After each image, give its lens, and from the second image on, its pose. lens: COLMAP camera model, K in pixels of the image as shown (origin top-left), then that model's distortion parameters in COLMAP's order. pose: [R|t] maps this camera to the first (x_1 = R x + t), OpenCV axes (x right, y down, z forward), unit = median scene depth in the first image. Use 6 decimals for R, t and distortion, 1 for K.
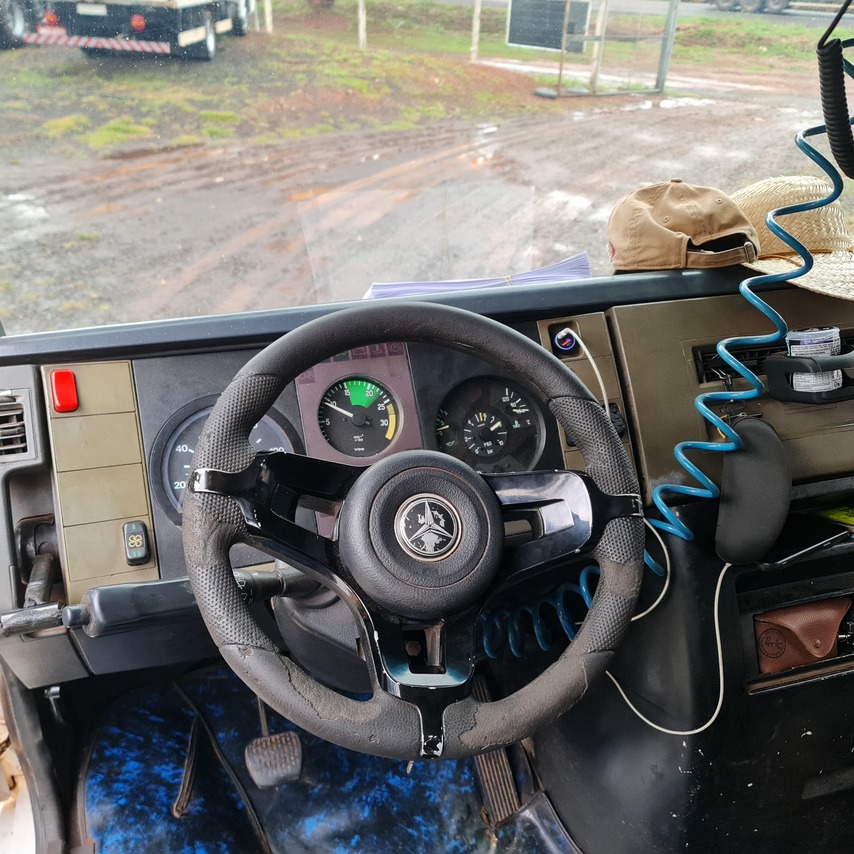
lens RADIAL K [[818.1, 0, 423.6], [0, 818.1, 443.7], [0, 0, 1]] dist [0.043896, -0.002459]
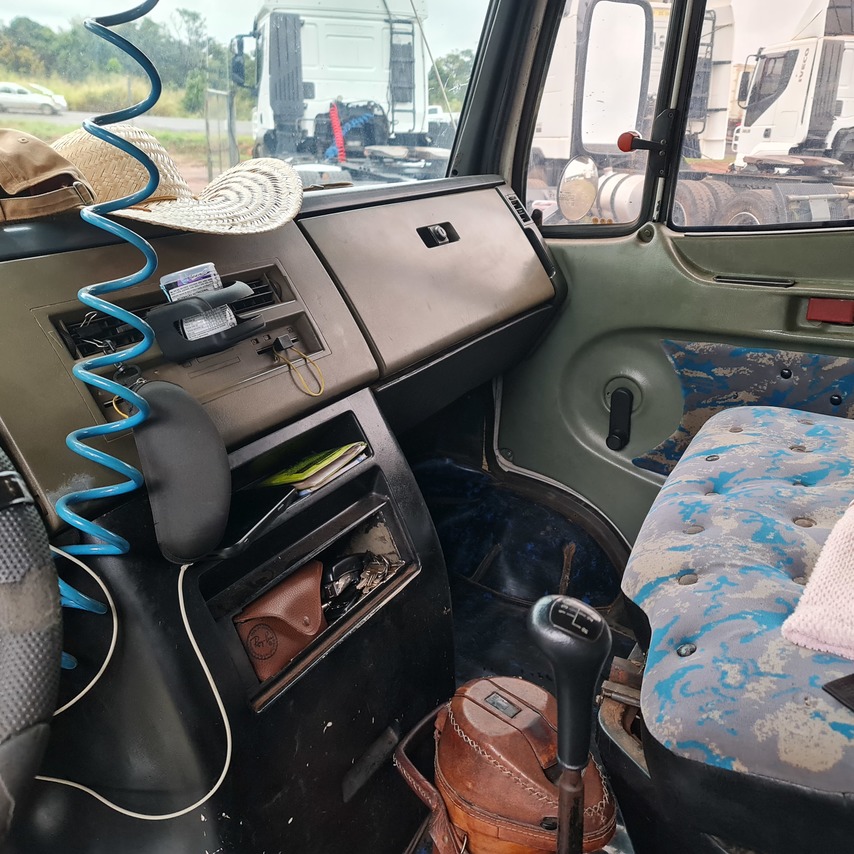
lens RADIAL K [[818.1, 0, 423.6], [0, 818.1, 443.7], [0, 0, 1]] dist [0.043896, -0.002459]
pose [[0.731657, -0.249354, 0.634429, 0.071625], [0.312429, 0.949852, 0.013017, 0.096993], [-0.605860, 0.188690, 0.772871, 0.240412]]
